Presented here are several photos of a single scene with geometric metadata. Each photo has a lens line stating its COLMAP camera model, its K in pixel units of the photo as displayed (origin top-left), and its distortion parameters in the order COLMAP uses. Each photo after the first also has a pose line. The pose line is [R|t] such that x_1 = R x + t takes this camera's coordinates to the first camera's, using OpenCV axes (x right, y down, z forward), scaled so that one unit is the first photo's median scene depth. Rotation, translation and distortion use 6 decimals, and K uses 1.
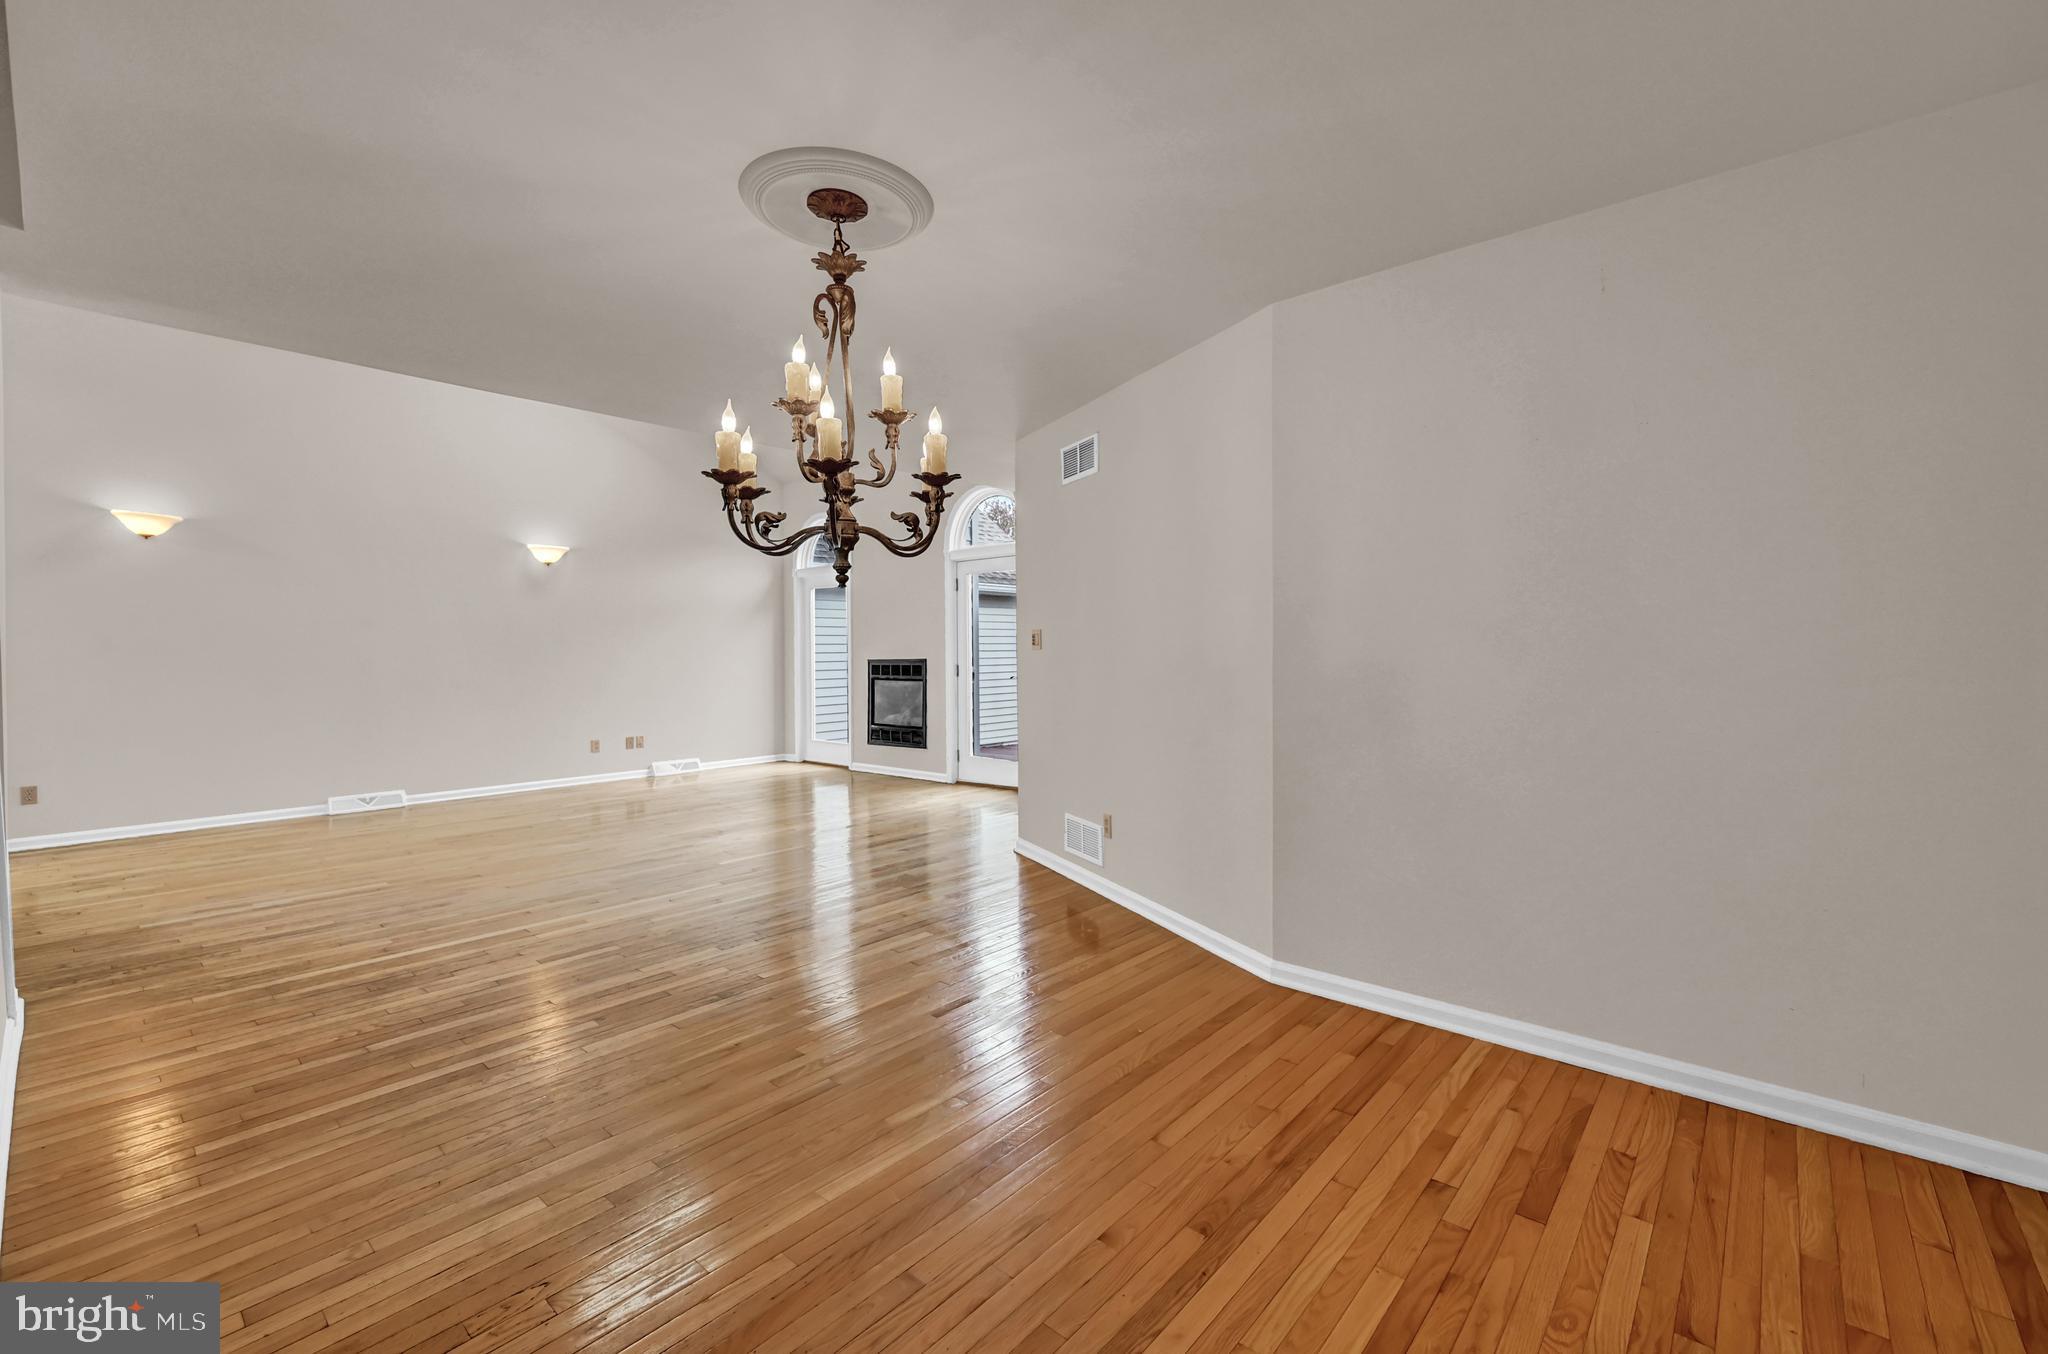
lens RADIAL K [[837.2, 0, 1044.7], [0, 837.2, 647.1], [0, 0, 1]] dist [0.005599, -0.002138]
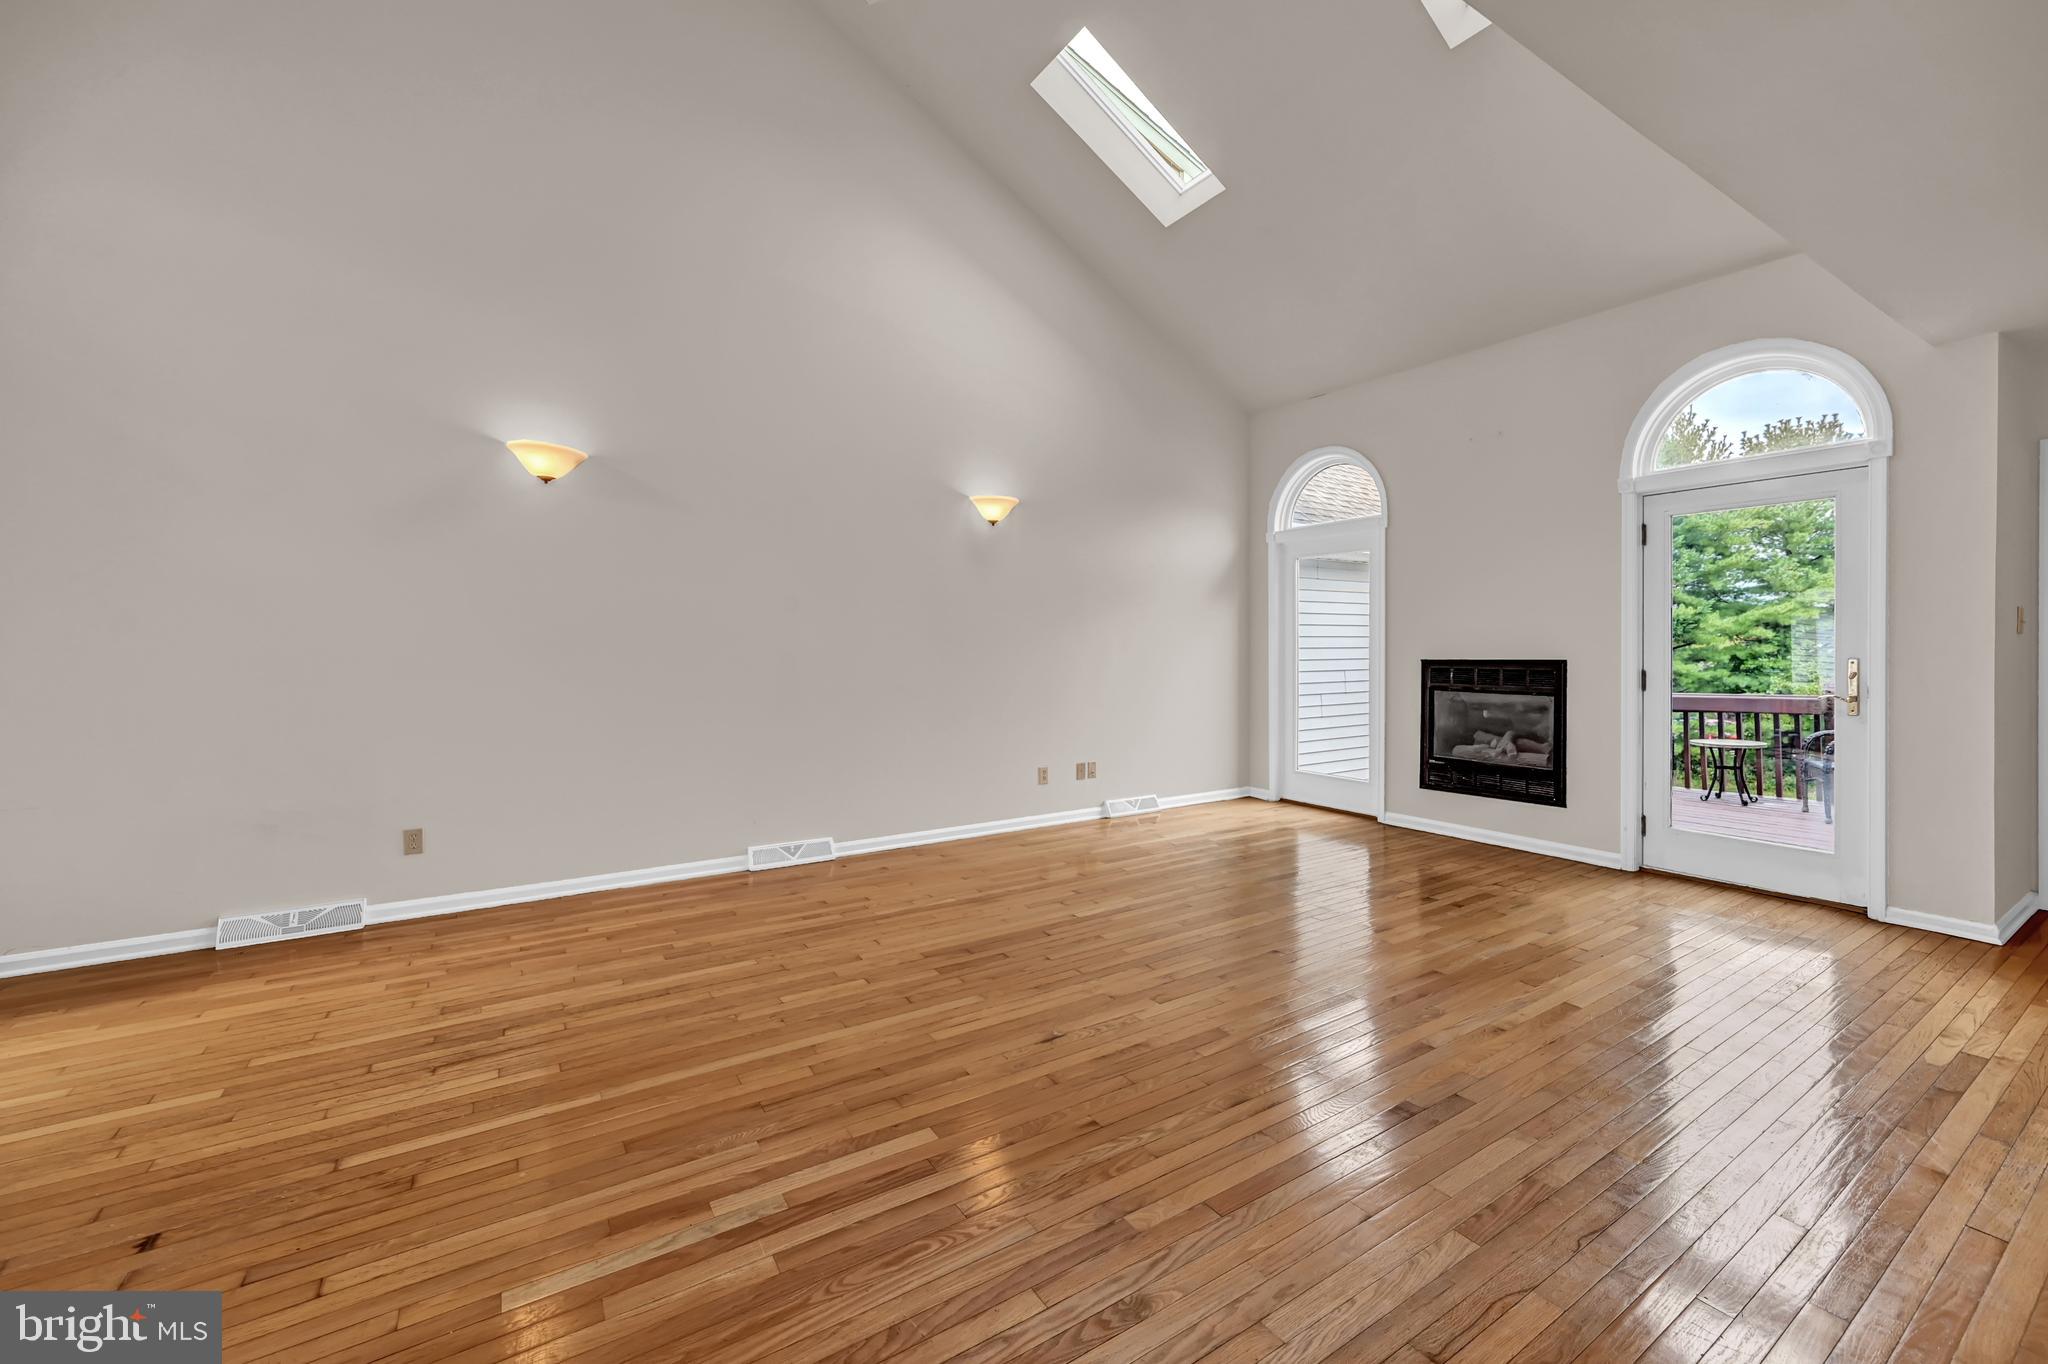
lens RADIAL K [[824.0, 0, 1041.5], [0, 824.0, 645.0], [0, 0, 1]] dist [-0.000996, 0.000588]
pose [[0.958318, 0.006583, -0.285629, -0.353330], [-0.004753, 0.999963, 0.007103, 0.001821], [0.285666, -0.005449, 0.958314, 0.341577]]
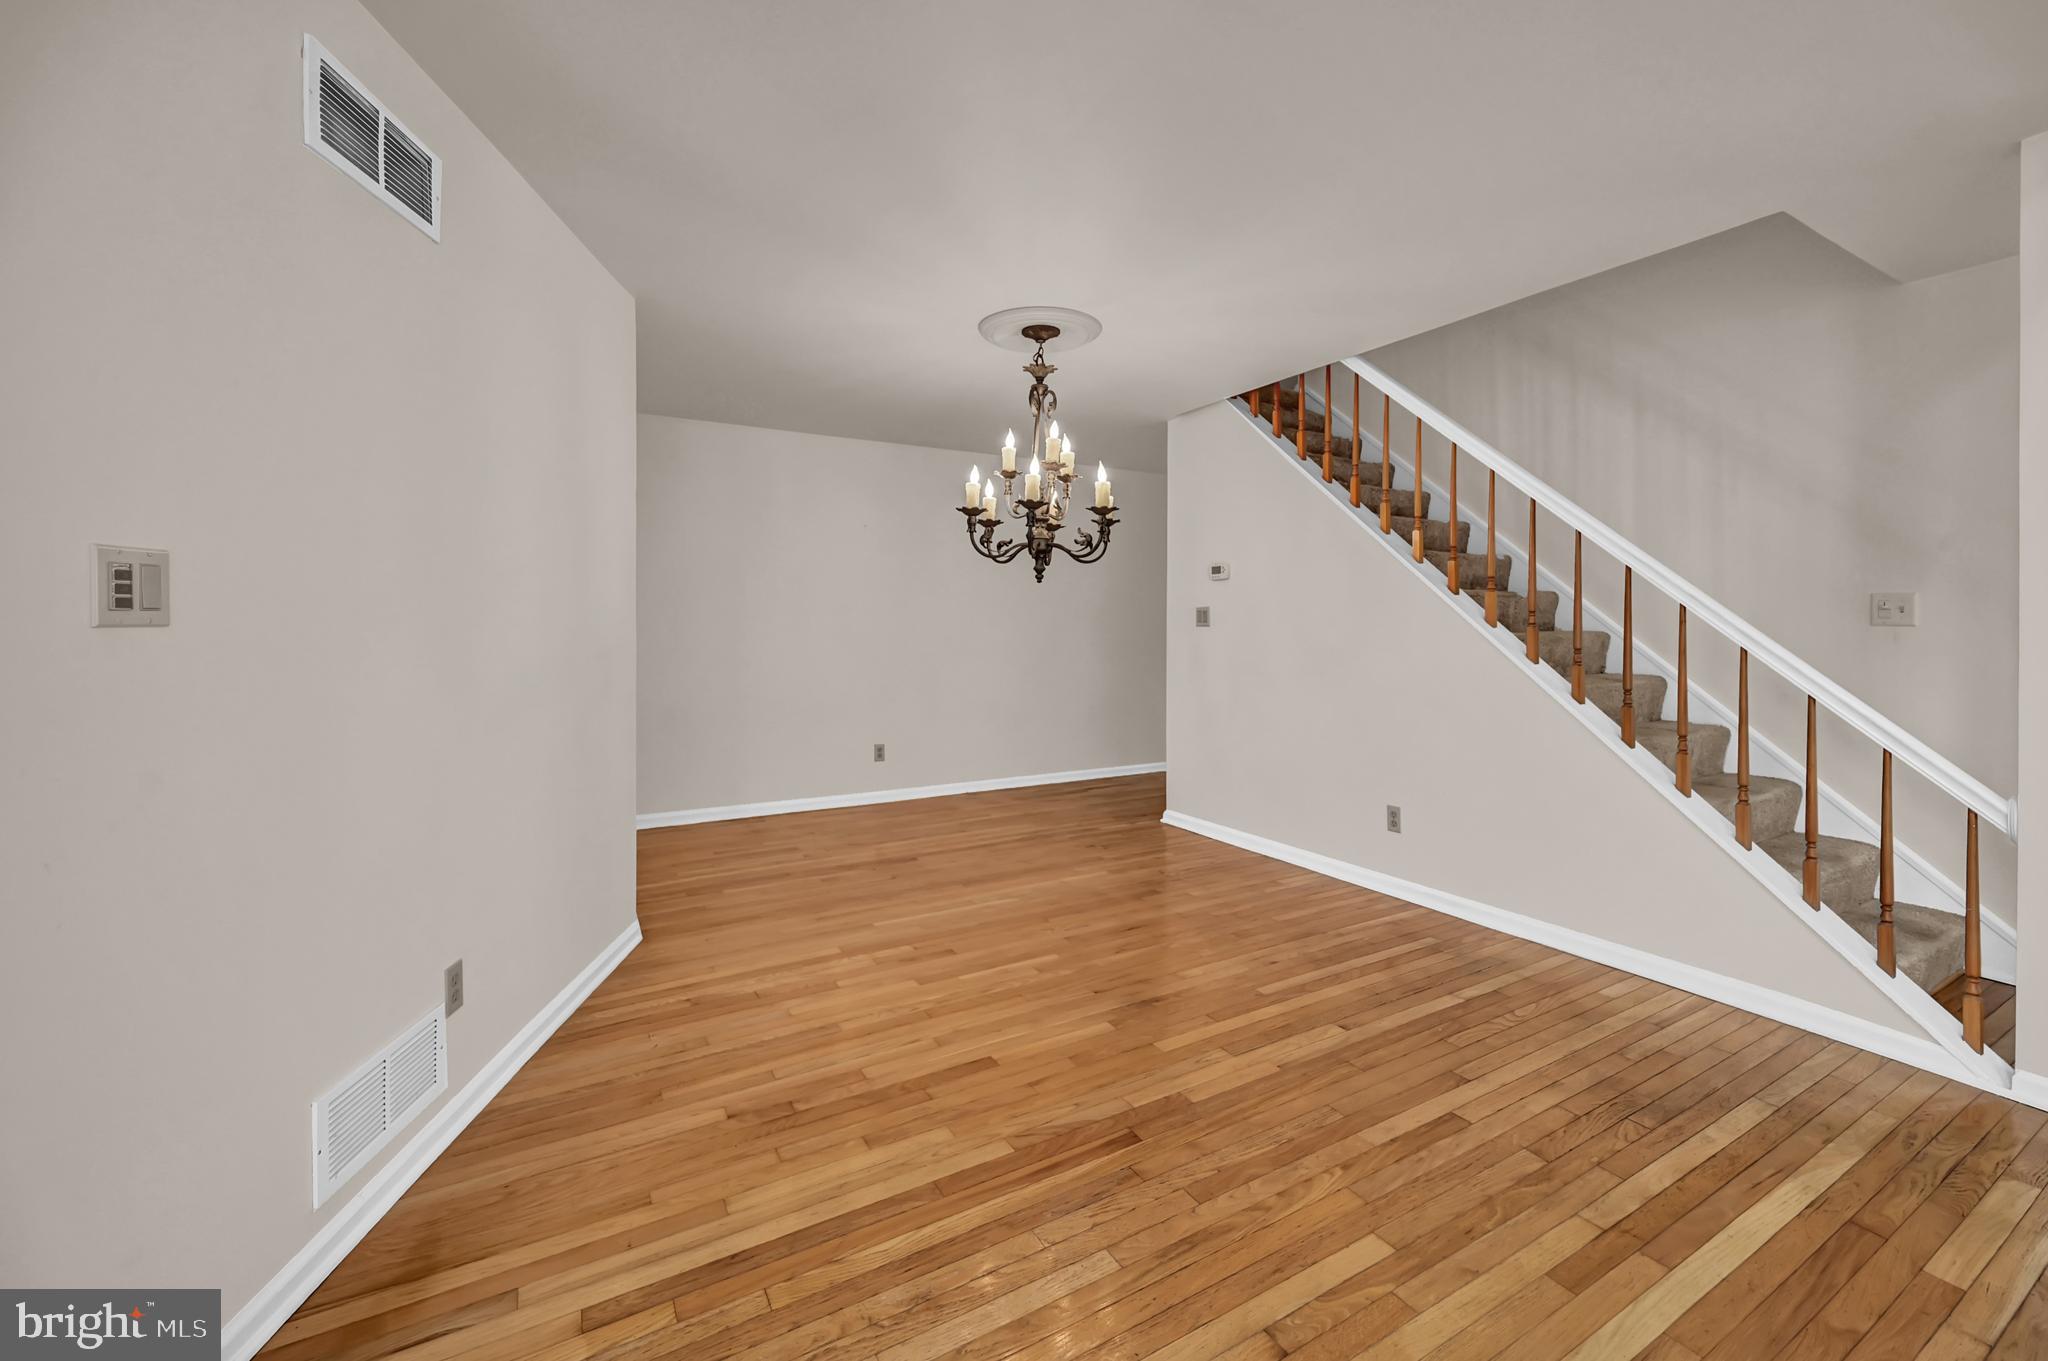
lens RADIAL K [[837.2, 0, 1026.7], [0, 837.2, 633.8], [0, 0, 1]] dist [0.005599, -0.002138]
pose [[-0.938854, 0.001260, 0.344312, -0.224345], [0.002891, 0.999987, 0.004225, 0.003720], [-0.344302, 0.004962, -0.938846, 0.743136]]
